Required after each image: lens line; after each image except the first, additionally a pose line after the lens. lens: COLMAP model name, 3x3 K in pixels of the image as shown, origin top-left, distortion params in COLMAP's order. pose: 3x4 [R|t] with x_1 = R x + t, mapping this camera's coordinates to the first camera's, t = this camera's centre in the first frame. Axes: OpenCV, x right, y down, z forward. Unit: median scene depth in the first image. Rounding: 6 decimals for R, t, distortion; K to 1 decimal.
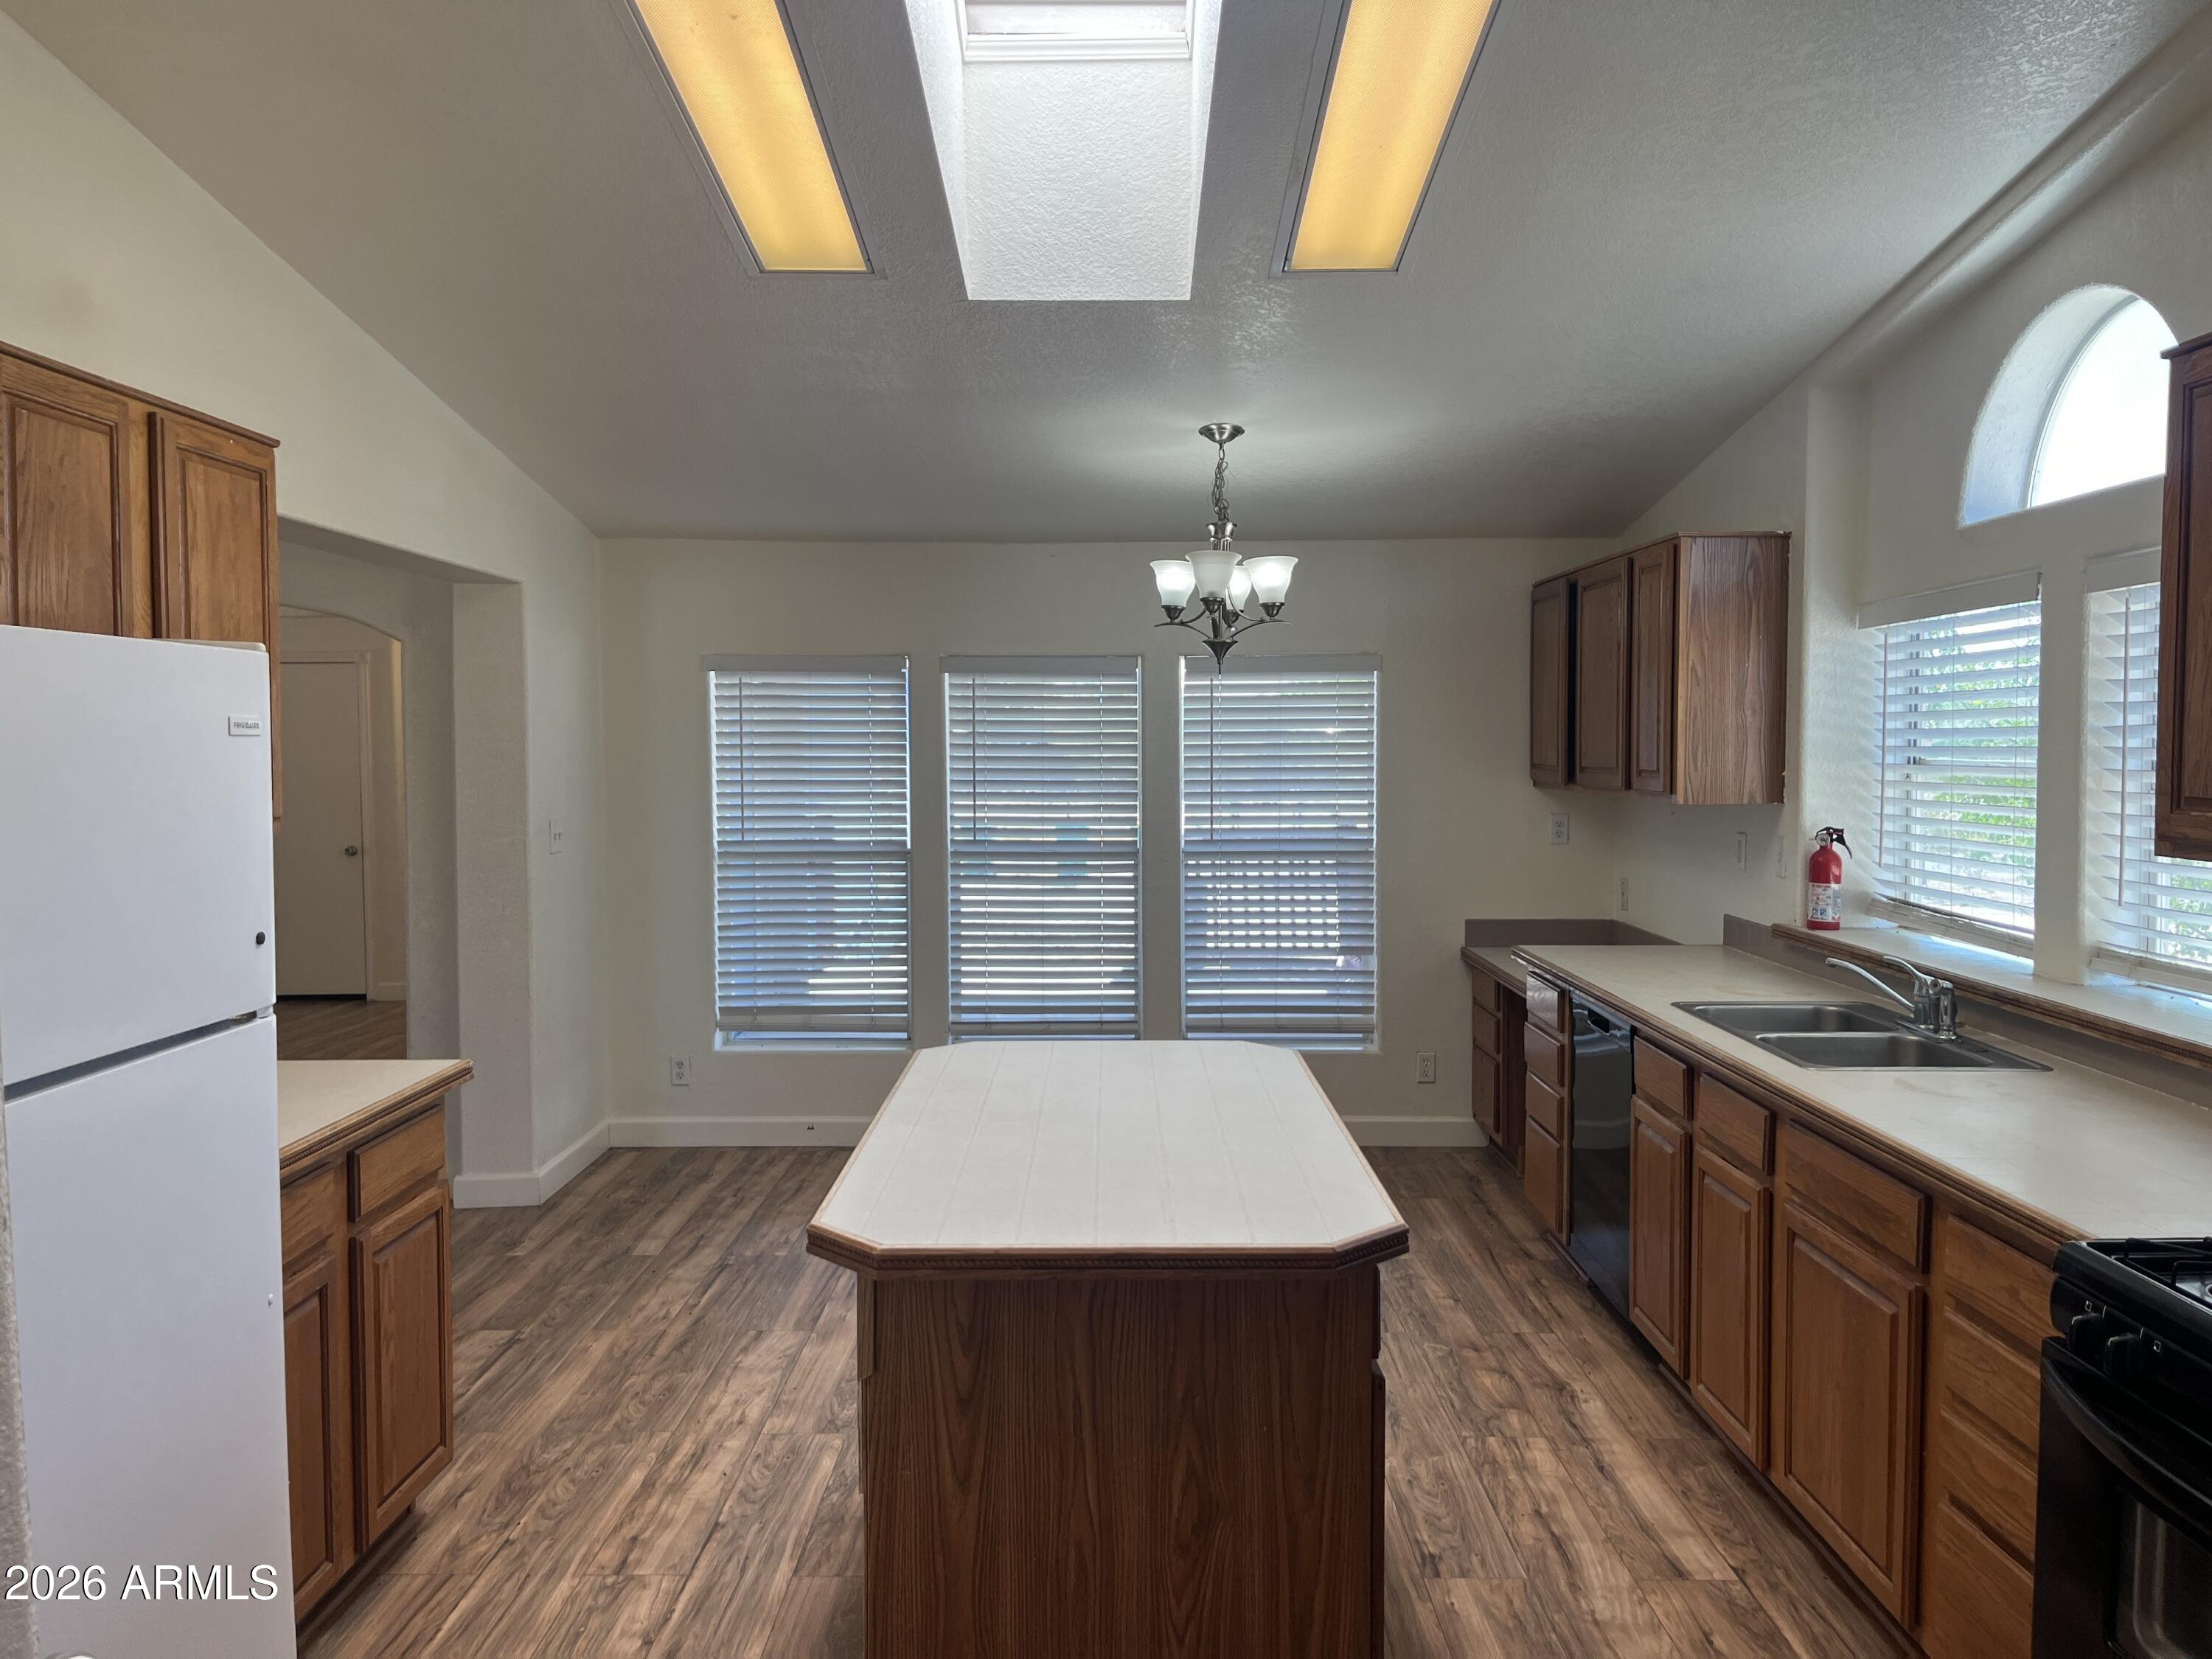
lens RADIAL K [[1653.7, 0, 1090.9], [0, 1653.7, 806.6], [0, 0, 1]] dist [0.056916, -0.080204]
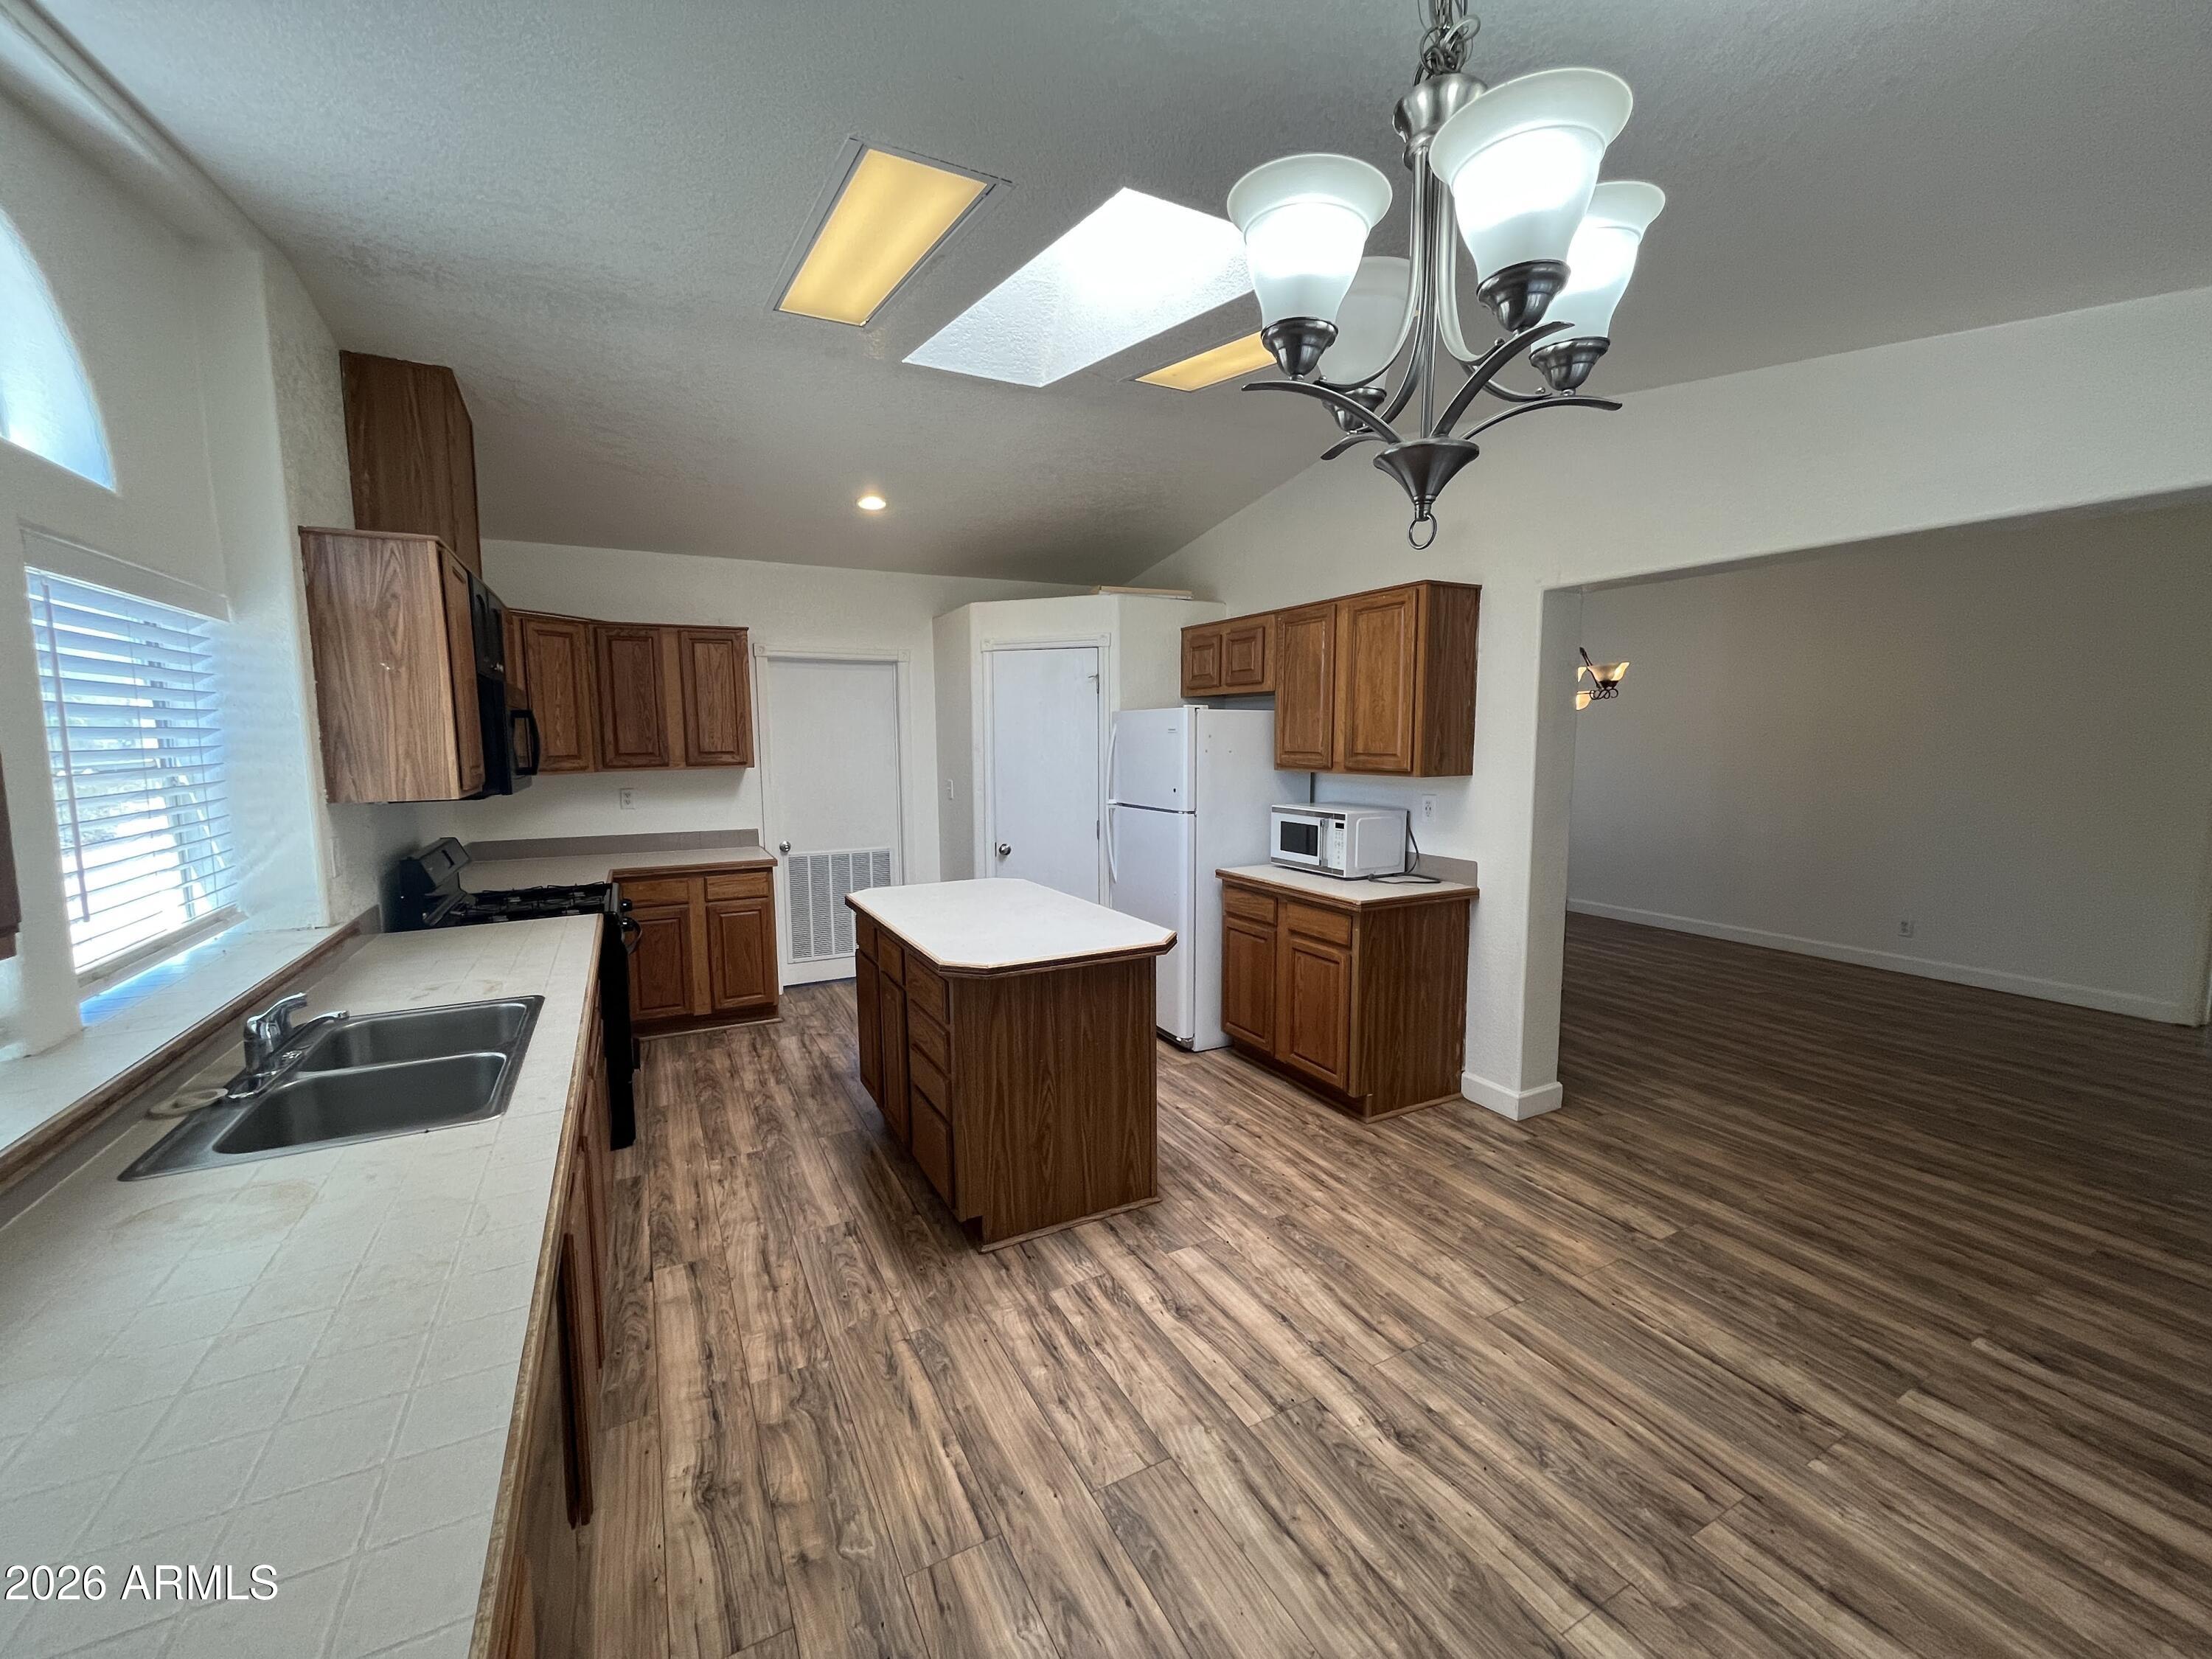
lens RADIAL K [[887.8, 0, 1099.1], [0, 887.8, 845.9], [0, 0, 1]] dist [0.002091, -0.001543]
pose [[-0.879356, 0.067502, -0.471356, 0.329384], [-0.009006, 0.987366, 0.158200, -0.060592], [0.476080, 0.143360, -0.867638, 1.596525]]
